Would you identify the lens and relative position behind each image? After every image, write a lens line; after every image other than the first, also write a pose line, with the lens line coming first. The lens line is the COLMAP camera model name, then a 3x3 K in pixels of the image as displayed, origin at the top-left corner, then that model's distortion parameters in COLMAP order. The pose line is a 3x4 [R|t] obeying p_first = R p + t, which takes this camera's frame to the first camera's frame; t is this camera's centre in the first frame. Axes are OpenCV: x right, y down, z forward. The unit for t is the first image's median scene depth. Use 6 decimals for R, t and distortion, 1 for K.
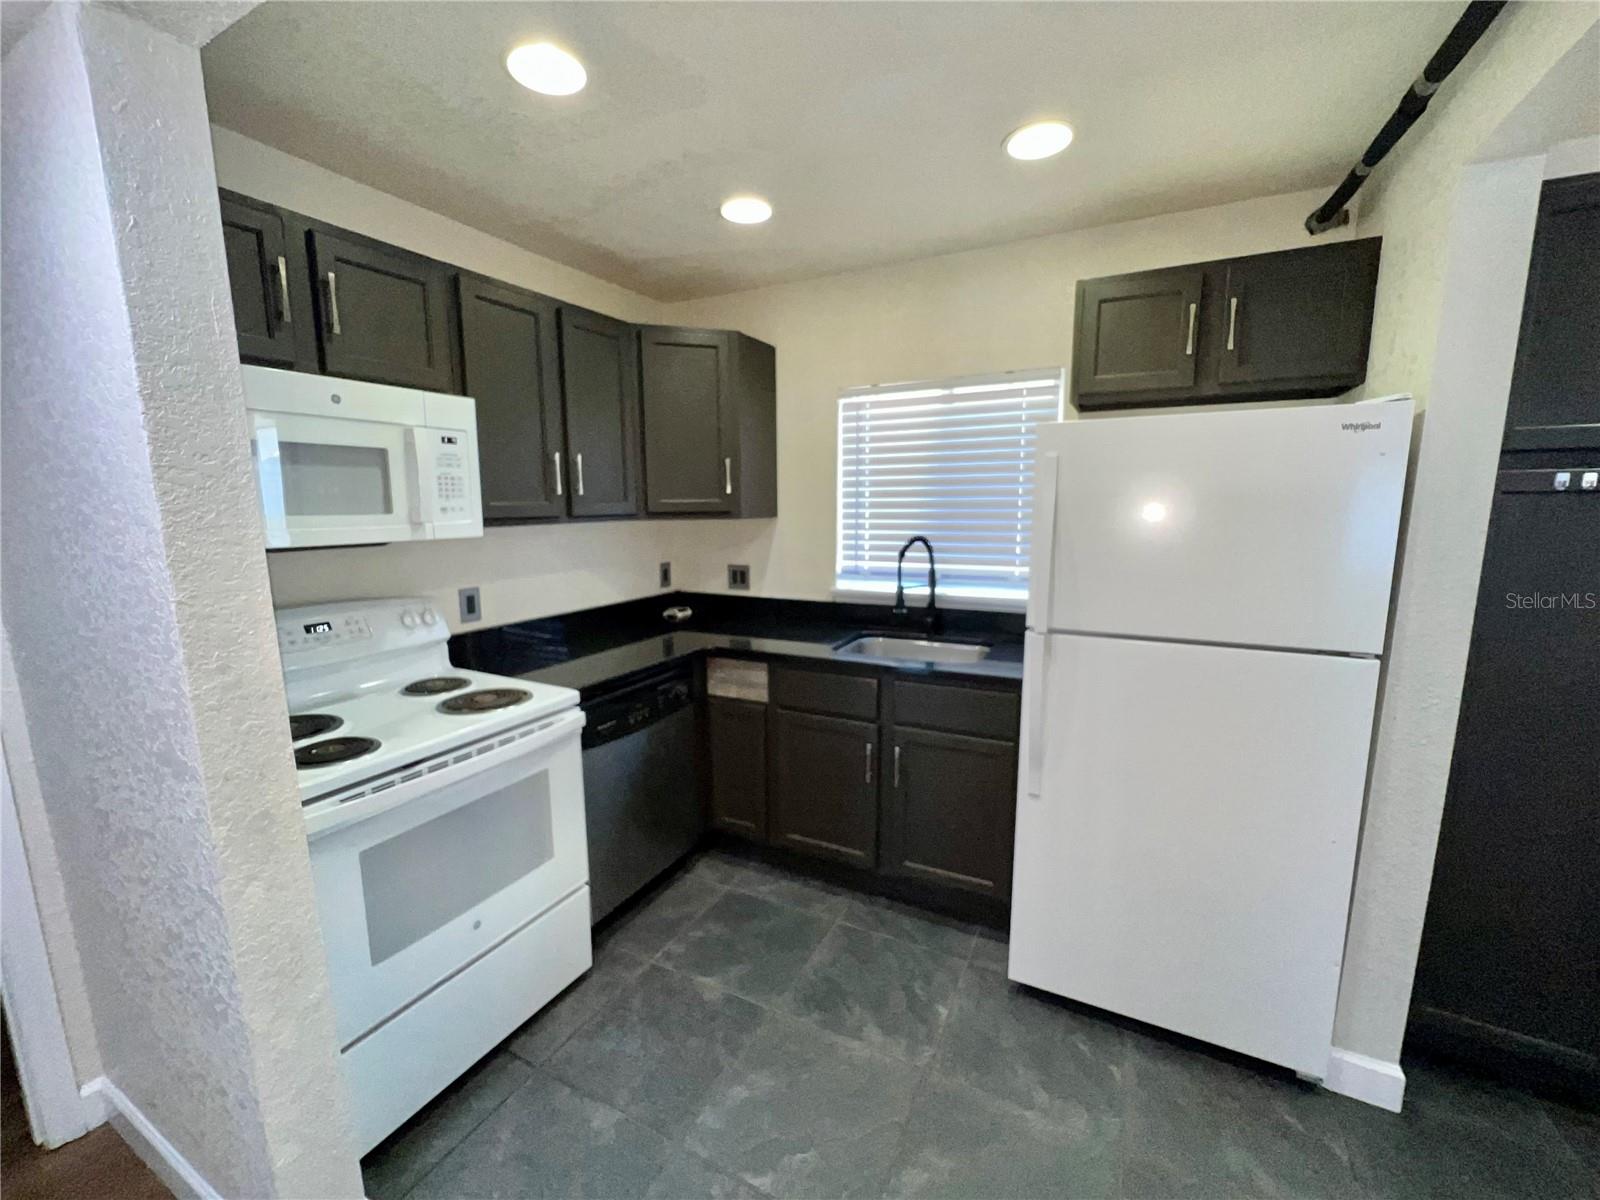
lens RADIAL K [[655.6, 0, 800.0], [0, 655.6, 600.0], [0, 0, 1]] dist [-0.000993, -0.000176]
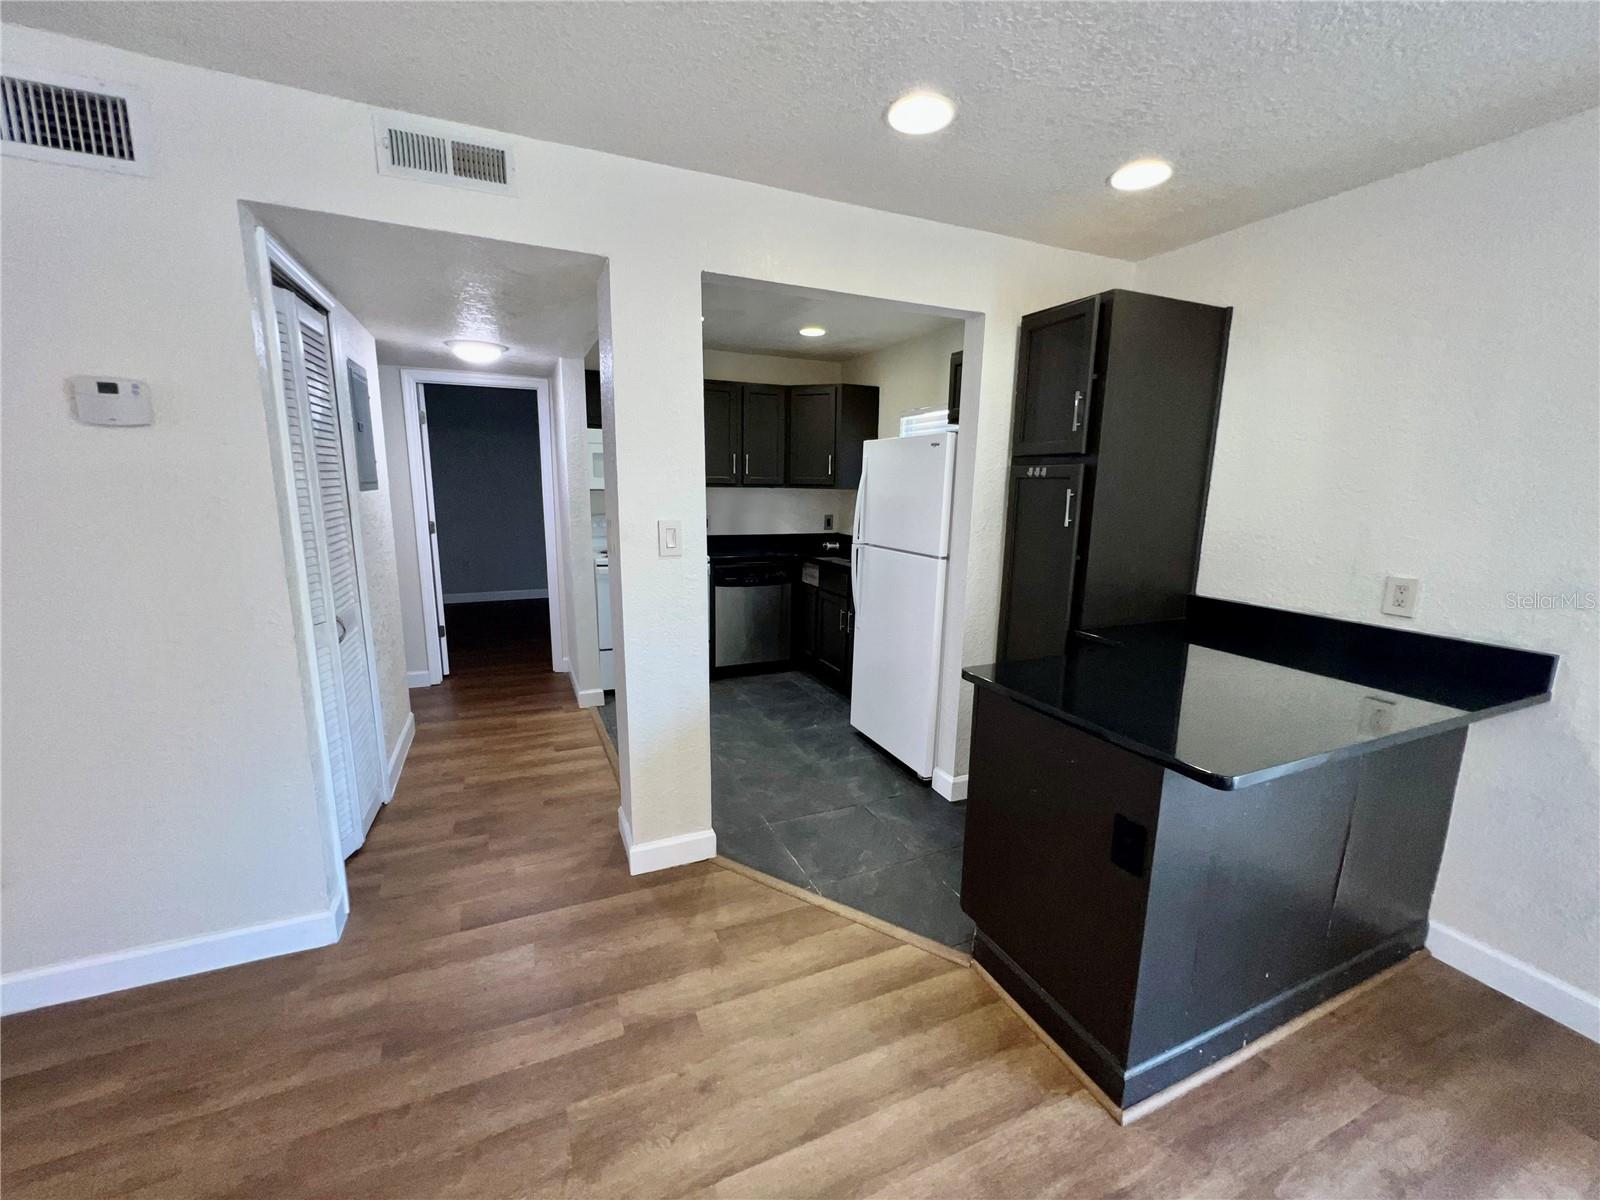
lens RADIAL K [[647.3, 0, 800.0], [0, 647.3, 600.0], [0, 0, 1]] dist [-0.000054, -0.000008]
pose [[0.788143, 0.128879, -0.601848, 1.241047], [-0.109800, 0.991587, 0.068550, 0.087300], [0.605619, 0.012055, 0.795663, -0.606181]]
